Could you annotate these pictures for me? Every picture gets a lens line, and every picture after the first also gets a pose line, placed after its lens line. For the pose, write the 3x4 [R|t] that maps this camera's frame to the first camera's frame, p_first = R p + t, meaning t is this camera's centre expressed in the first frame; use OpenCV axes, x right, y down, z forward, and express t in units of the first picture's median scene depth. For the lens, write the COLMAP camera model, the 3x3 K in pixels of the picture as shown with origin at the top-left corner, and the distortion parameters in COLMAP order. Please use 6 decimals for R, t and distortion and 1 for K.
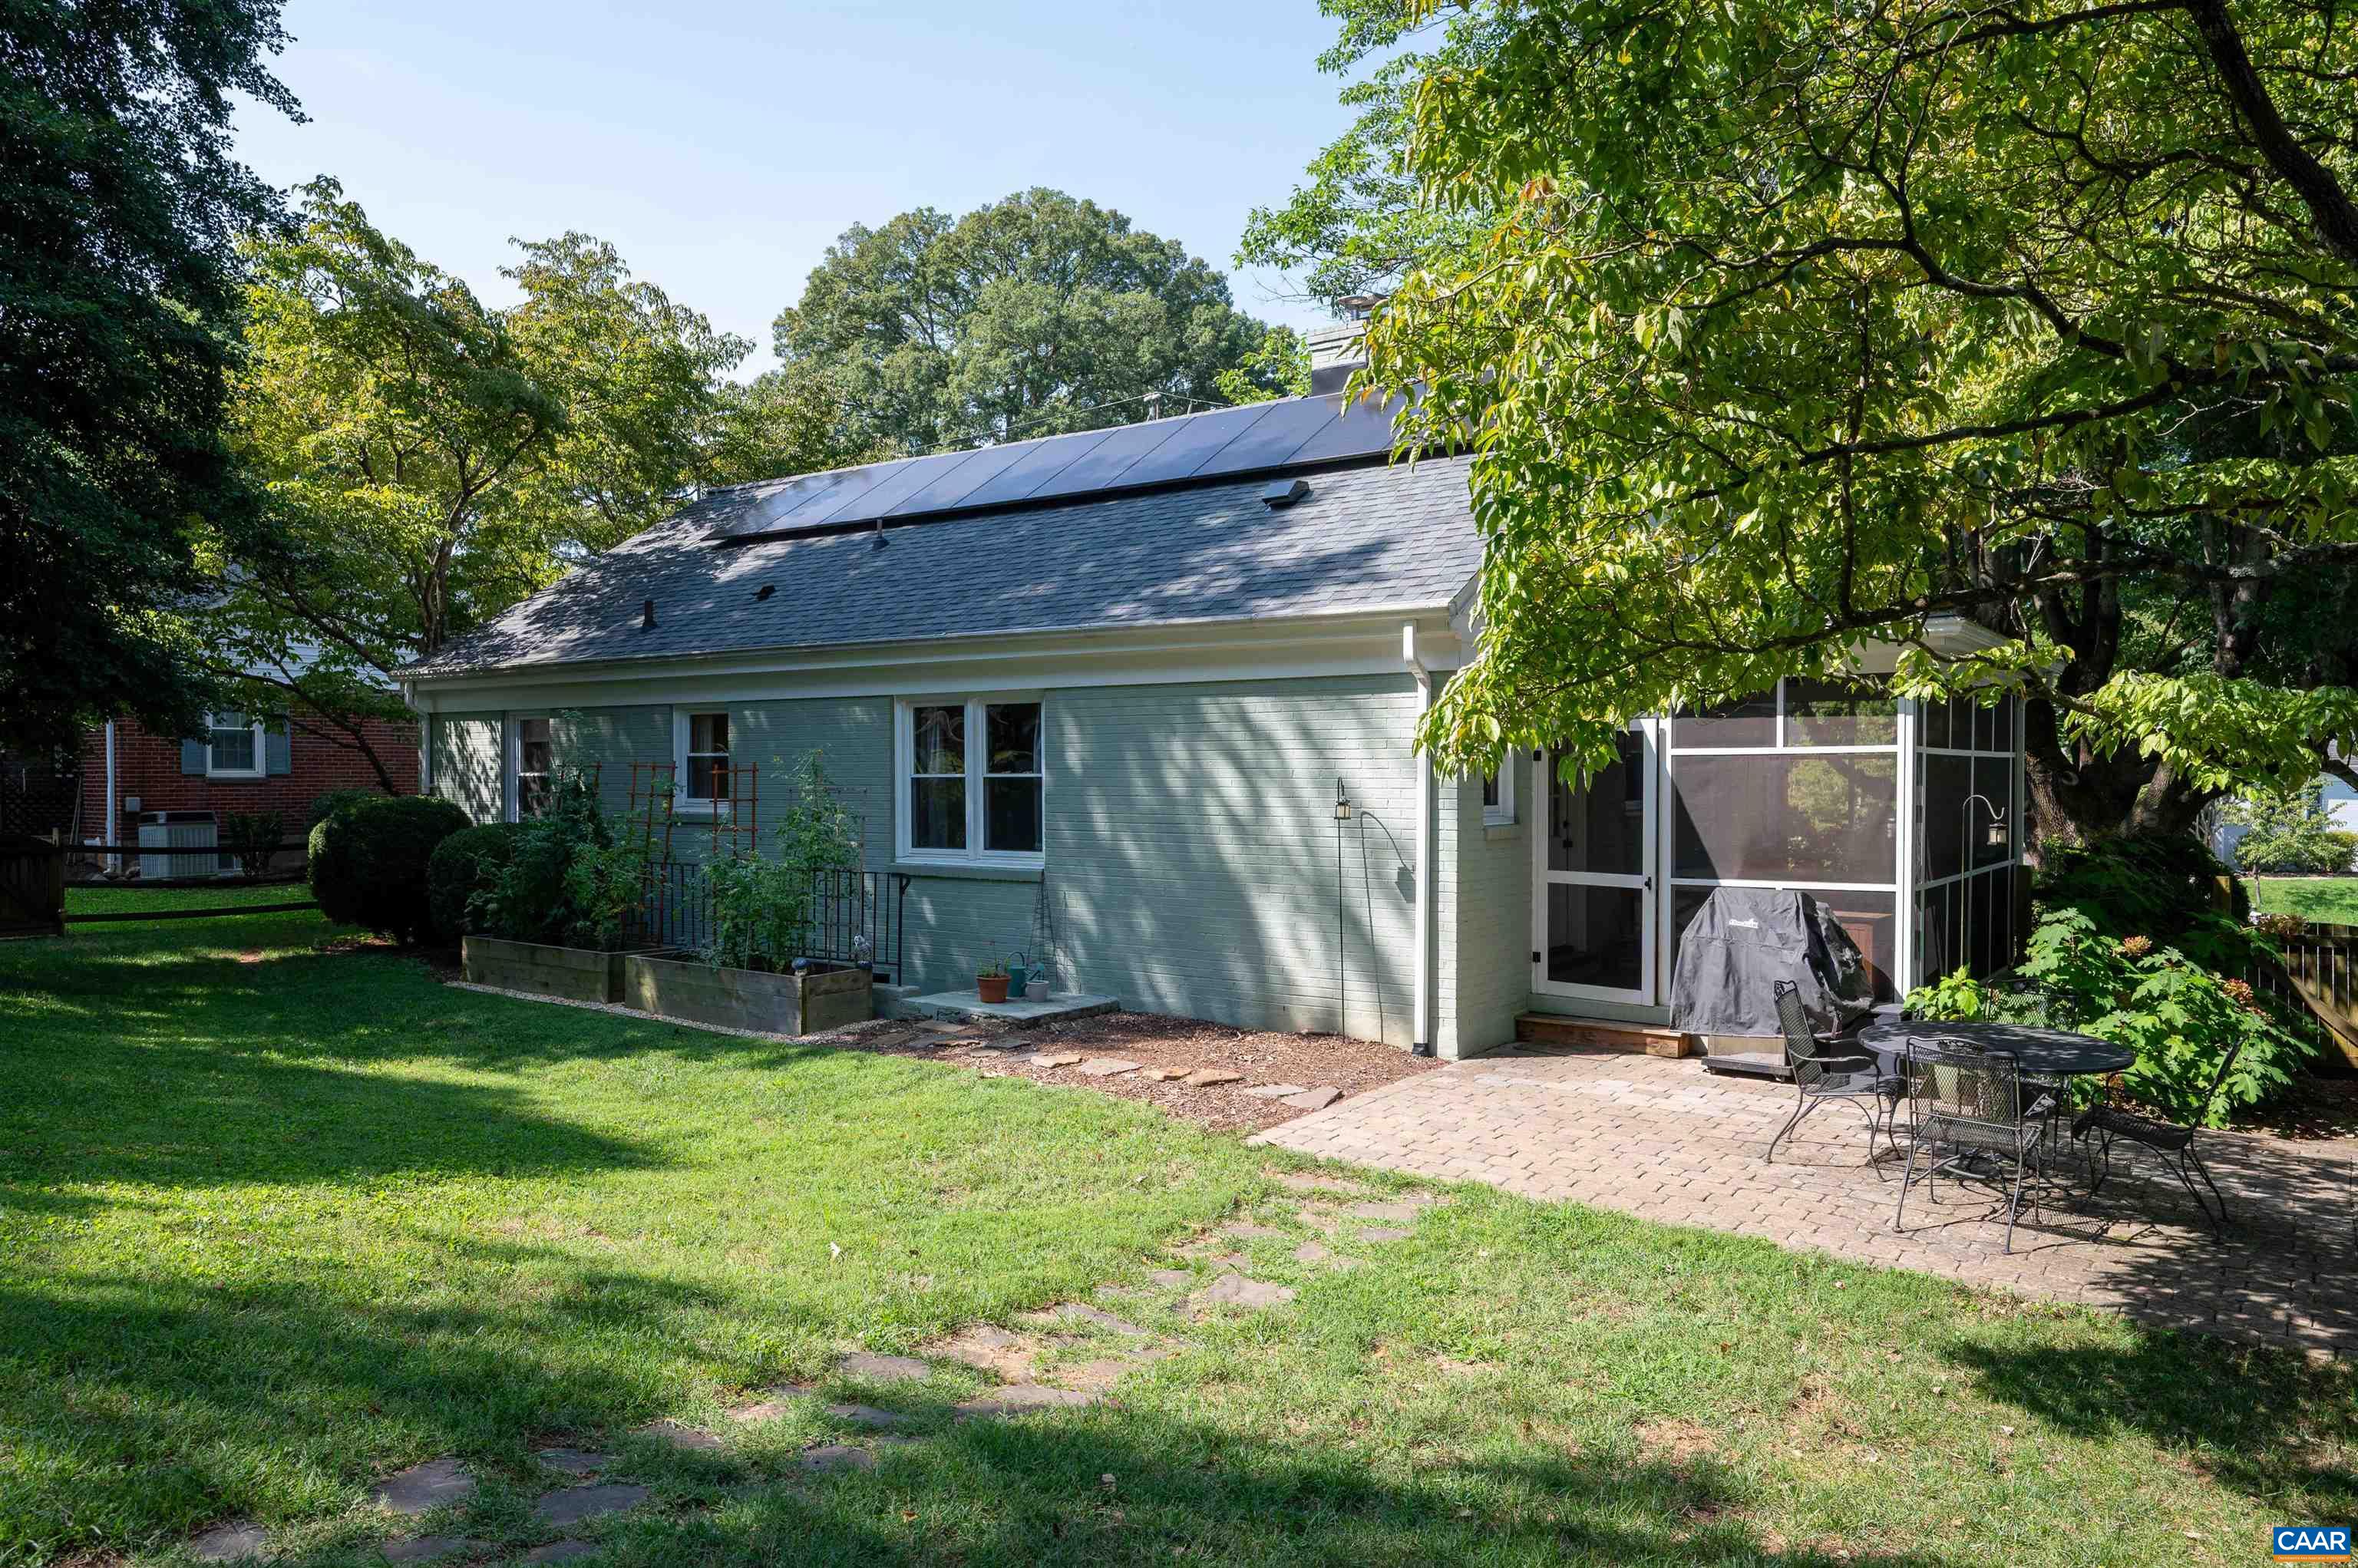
lens RADIAL K [[1555.9, 0, 1178.6], [0, 1555.9, 791.5], [0, 0, 1]] dist [-0.002673, -0.000916]
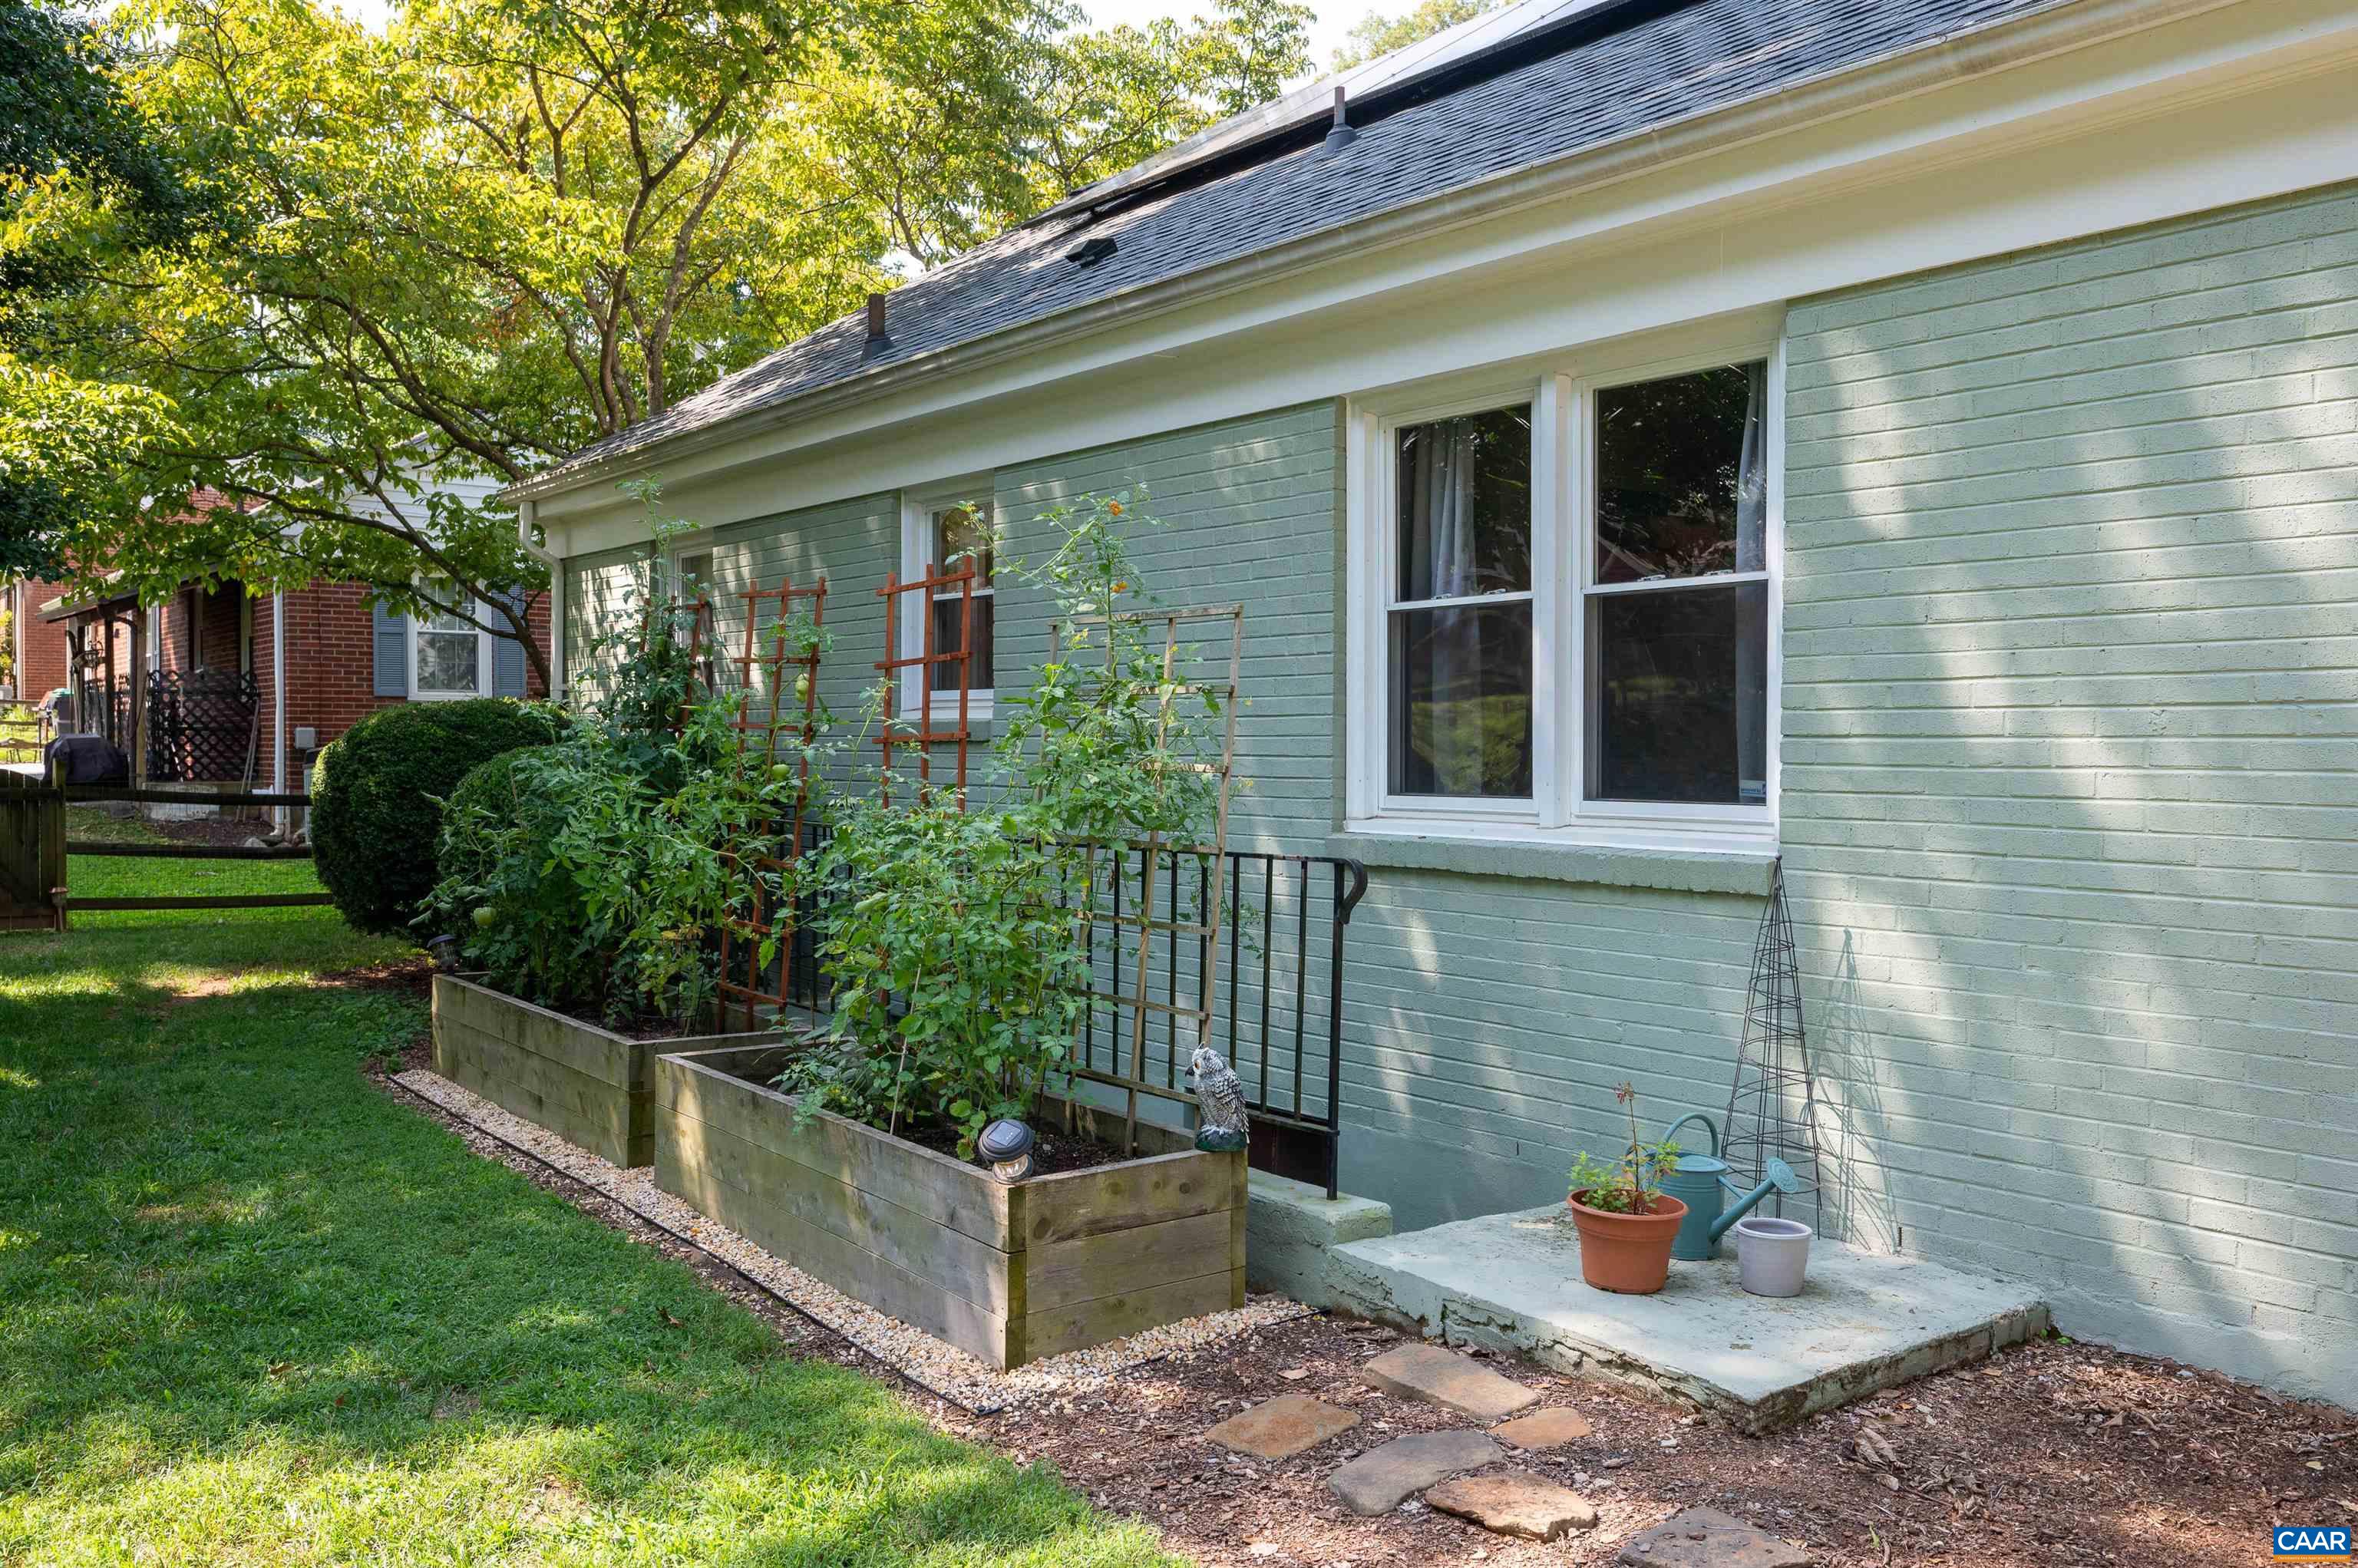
lens RADIAL K [[1918.3, 0, 1179.0], [0, 1918.3, 784.0], [0, 0, 1]] dist [-0.003746, 0.003059]
pose [[0.953763, 0.010579, -0.300373, -0.087269], [-0.007481, 0.999906, 0.011464, 0.031874], [0.300466, -0.008687, 0.953753, 0.591925]]
